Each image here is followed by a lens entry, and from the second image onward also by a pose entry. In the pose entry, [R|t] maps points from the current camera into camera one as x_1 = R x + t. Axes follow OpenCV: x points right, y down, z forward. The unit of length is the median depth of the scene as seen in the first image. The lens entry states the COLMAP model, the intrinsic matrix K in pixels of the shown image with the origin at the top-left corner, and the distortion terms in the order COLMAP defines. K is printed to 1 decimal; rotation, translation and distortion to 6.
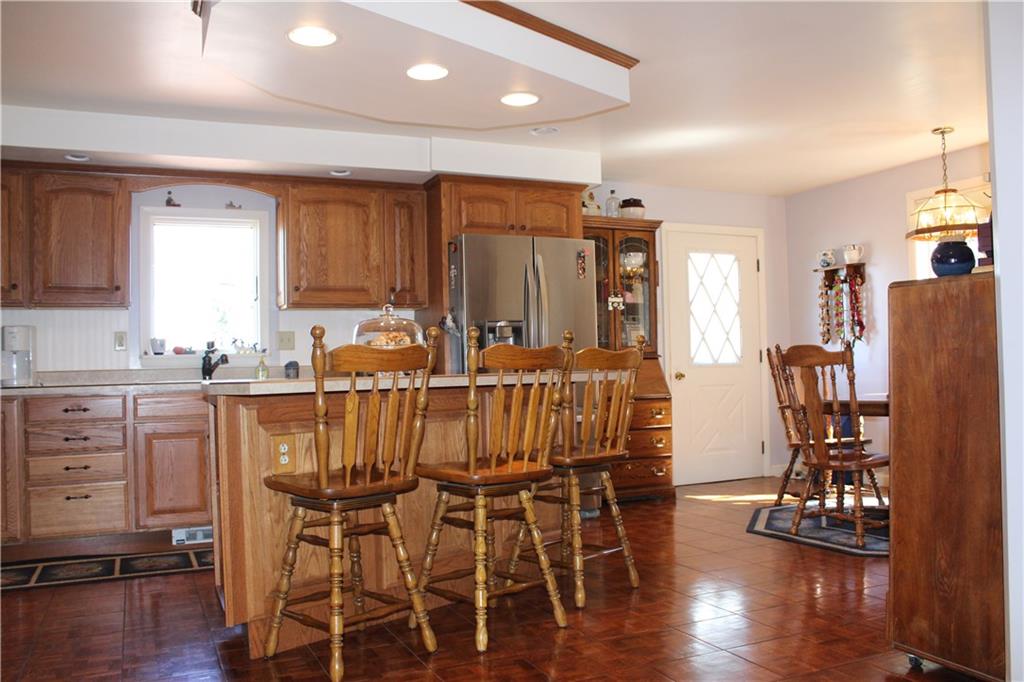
lens RADIAL K [[857.3, 0, 512.0], [0, 857.3, 341.0], [0, 0, 1]] dist [-0.163610, 0.140410]
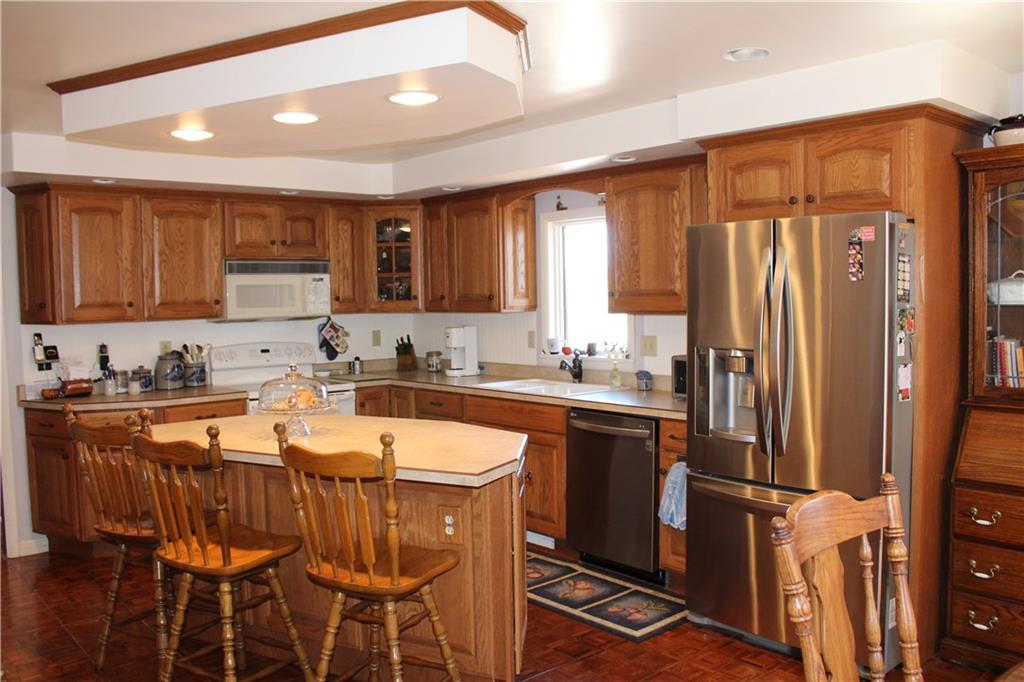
lens RADIAL K [[845.0, 0, 544.5], [0, 845.0, 351.8], [0, 0, 1]] dist [-0.071226, 0.004644]
pose [[0.340233, 0.081889, -0.936769, 0.561539], [0.038081, 0.994184, 0.100739, -0.092782], [0.939570, -0.069948, 0.335136, 0.617098]]
